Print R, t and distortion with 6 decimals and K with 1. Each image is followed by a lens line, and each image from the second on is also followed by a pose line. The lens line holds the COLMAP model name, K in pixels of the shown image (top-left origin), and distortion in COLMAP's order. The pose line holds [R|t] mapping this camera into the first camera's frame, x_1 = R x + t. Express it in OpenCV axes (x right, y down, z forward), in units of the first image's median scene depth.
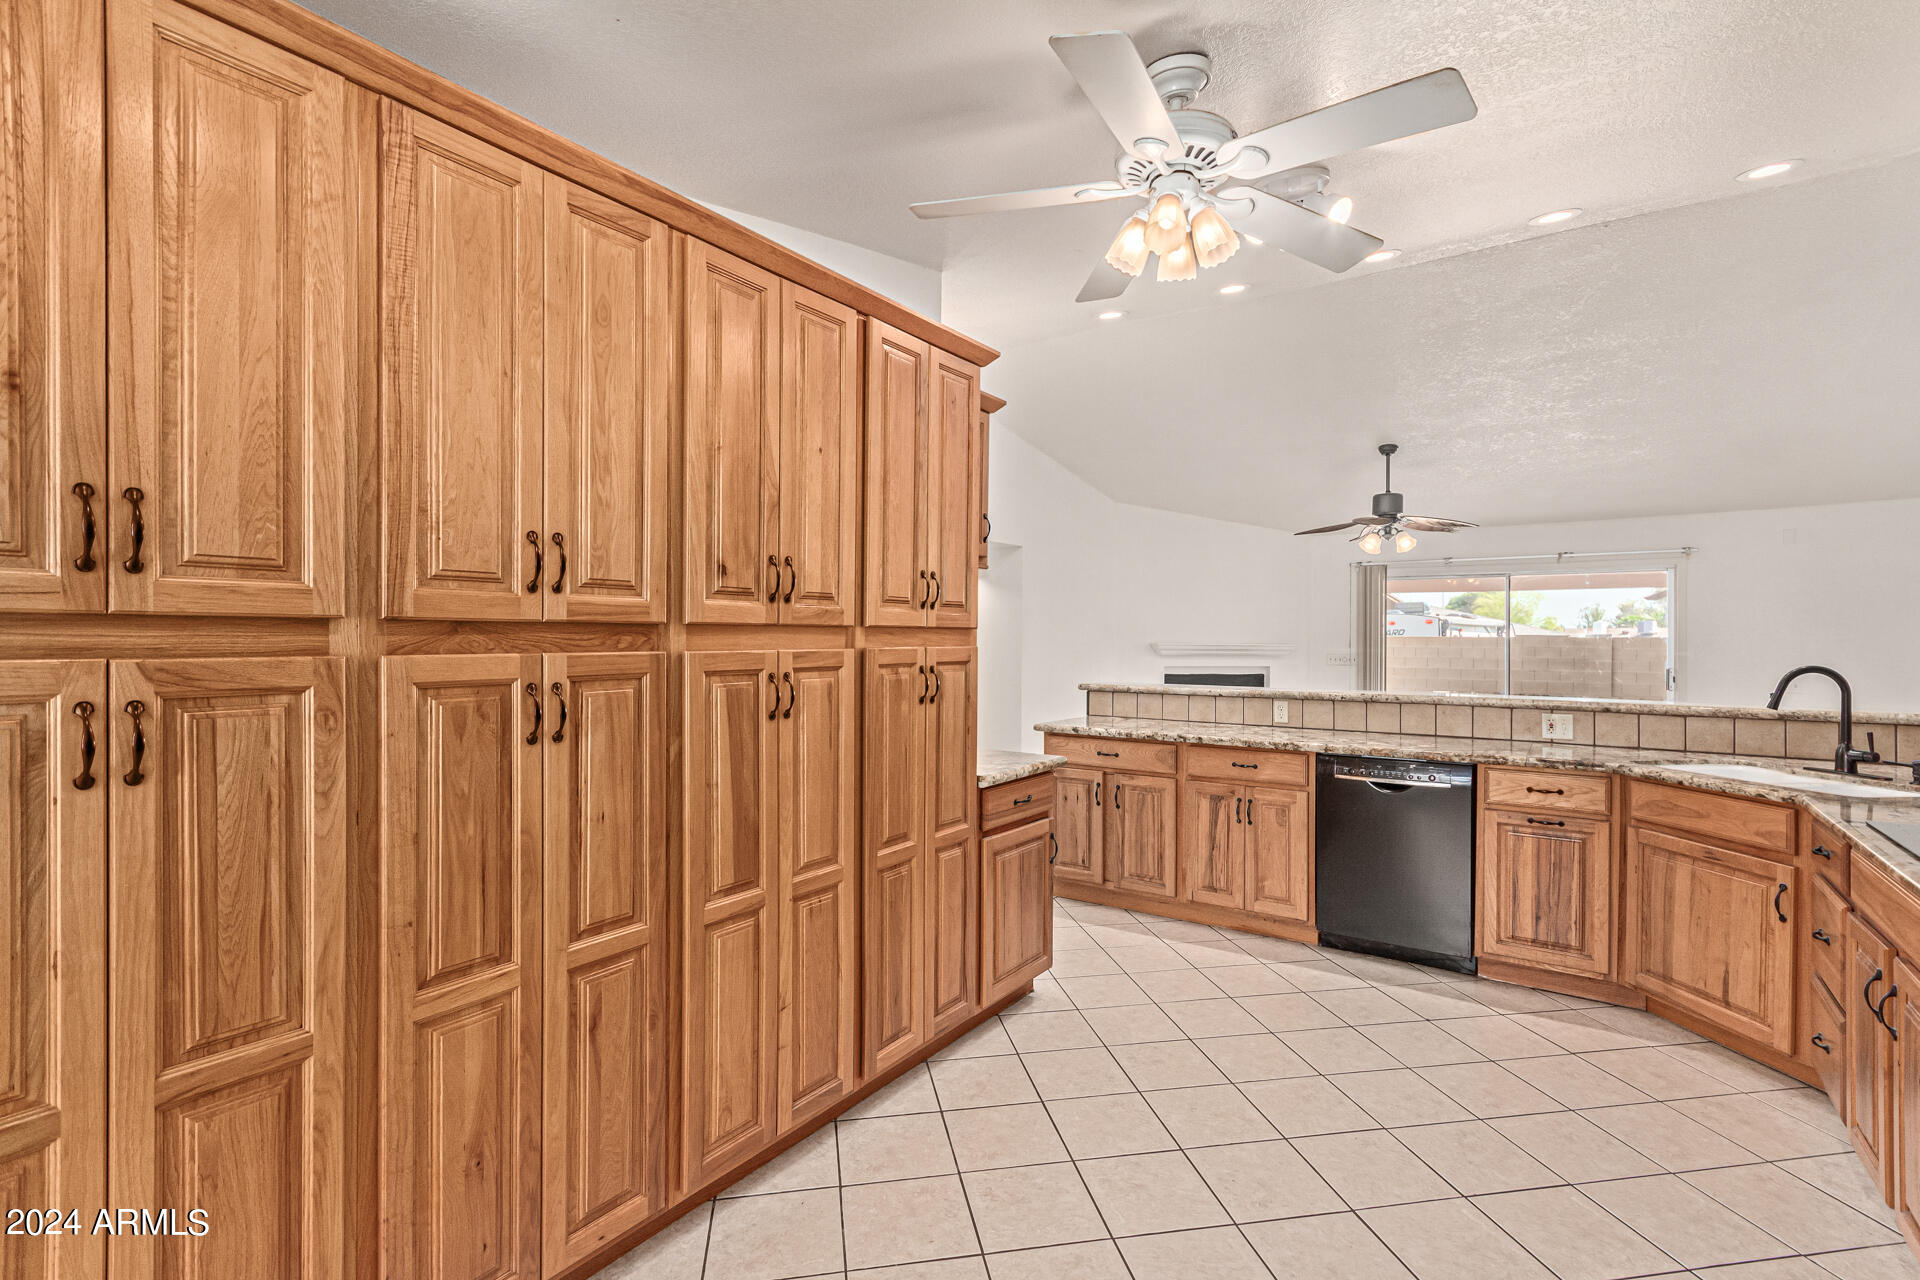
lens RADIAL K [[888.4, 0, 944.3], [0, 888.4, 640.1], [0, 0, 1]] dist [0.008815, 0.000003]
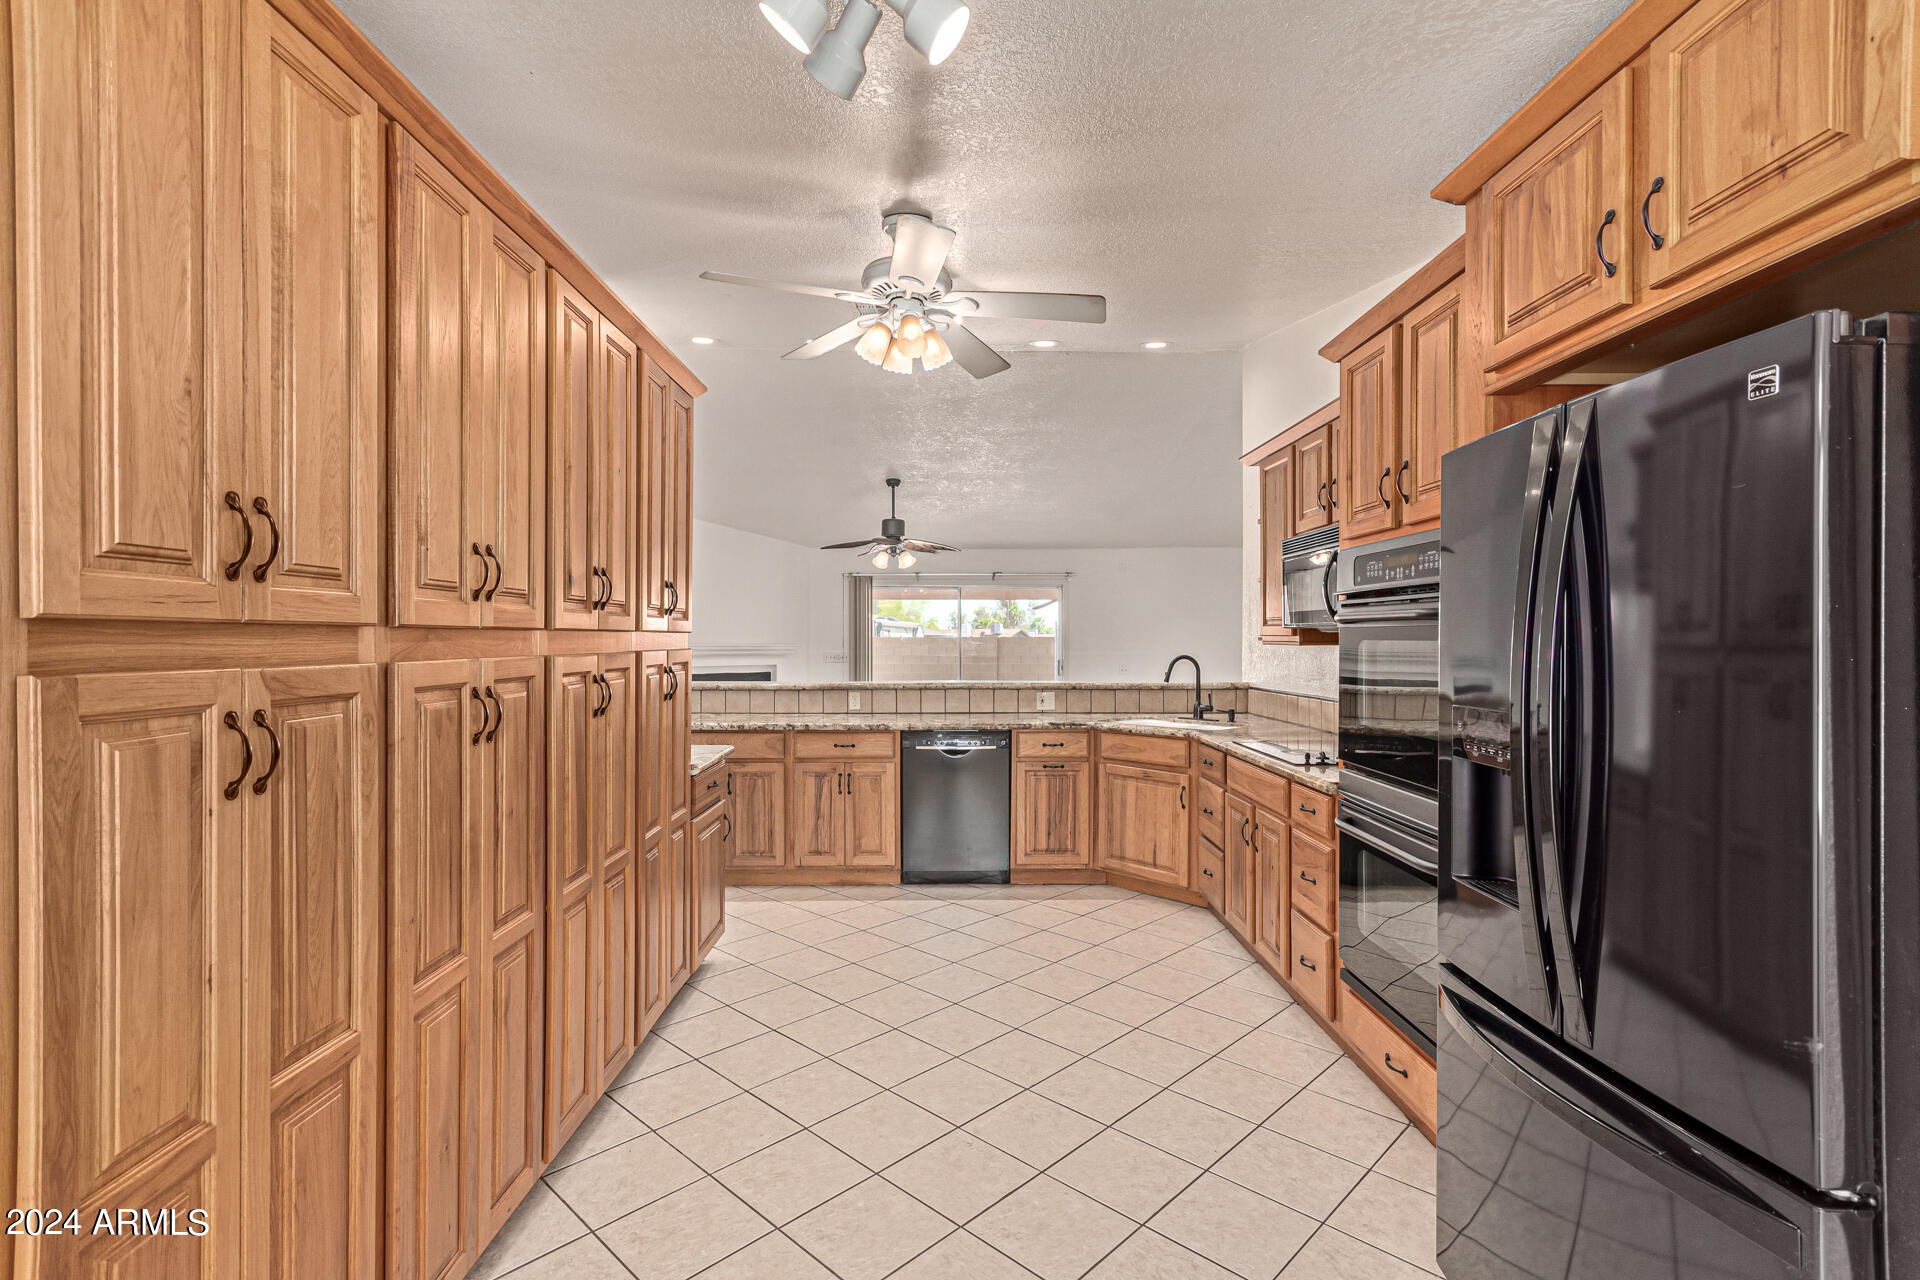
lens RADIAL K [[888.4, 0, 966.5], [0, 888.4, 635.4], [0, 0, 1]] dist [0.008815, 0.000003]
pose [[0.813920, -0.000806, 0.580977, -0.283951], [0.003733, 0.999986, -0.003842, -0.002985], [-0.580965, 0.005296, 0.813911, -0.092240]]
